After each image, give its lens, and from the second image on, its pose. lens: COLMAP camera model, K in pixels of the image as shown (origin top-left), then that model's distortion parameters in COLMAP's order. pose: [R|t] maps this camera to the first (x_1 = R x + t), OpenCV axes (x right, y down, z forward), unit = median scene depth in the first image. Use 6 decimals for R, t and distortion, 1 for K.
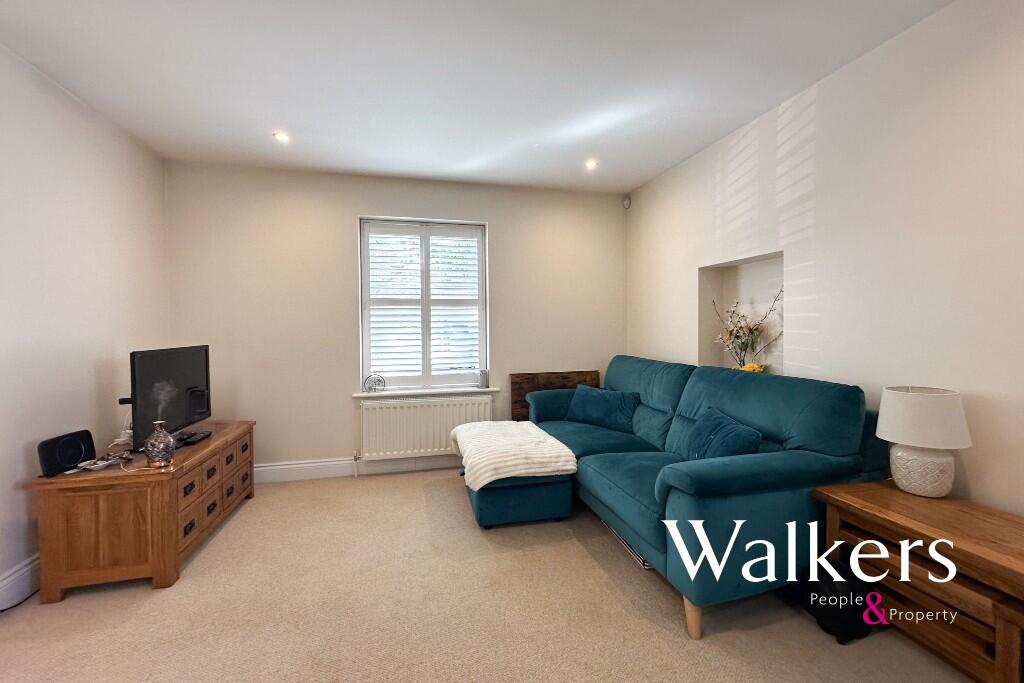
lens RADIAL K [[411.1, 0, 511.8], [0, 411.1, 337.4], [0, 0, 1]] dist [-0.000954, 0.000473]
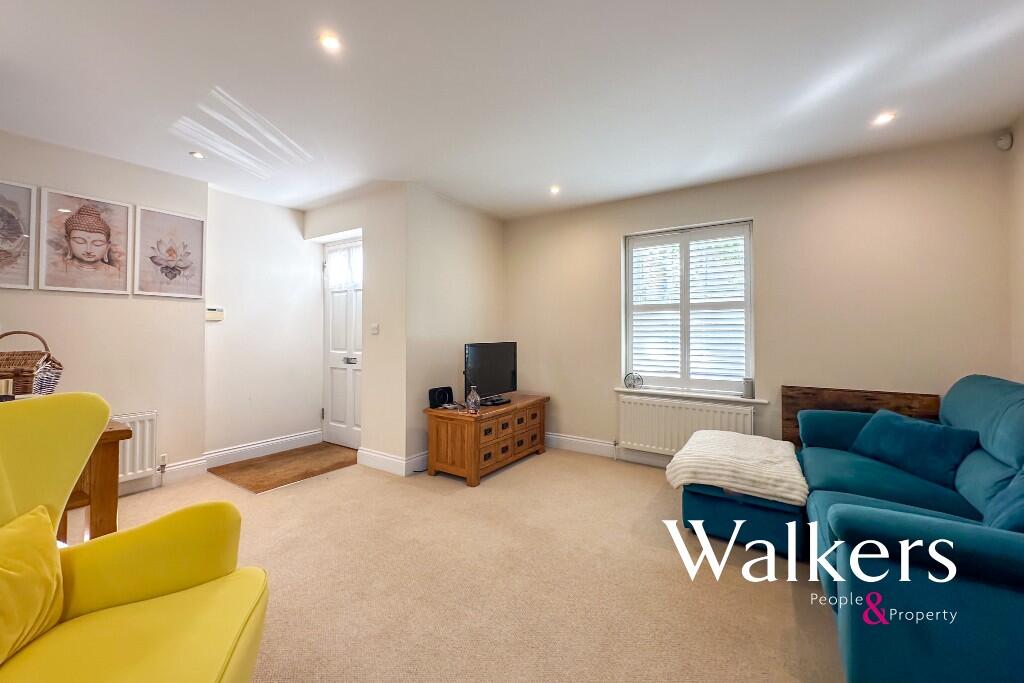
lens RADIAL K [[411.1, 0, 508.7], [0, 411.1, 331.5], [0, 0, 1]] dist [-0.000954, 0.000473]
pose [[0.671339, 0.007379, -0.741113, 0.295748], [-0.026146, 0.999564, -0.013733, 0.002214], [0.740689, 0.028597, 0.671239, -0.010839]]
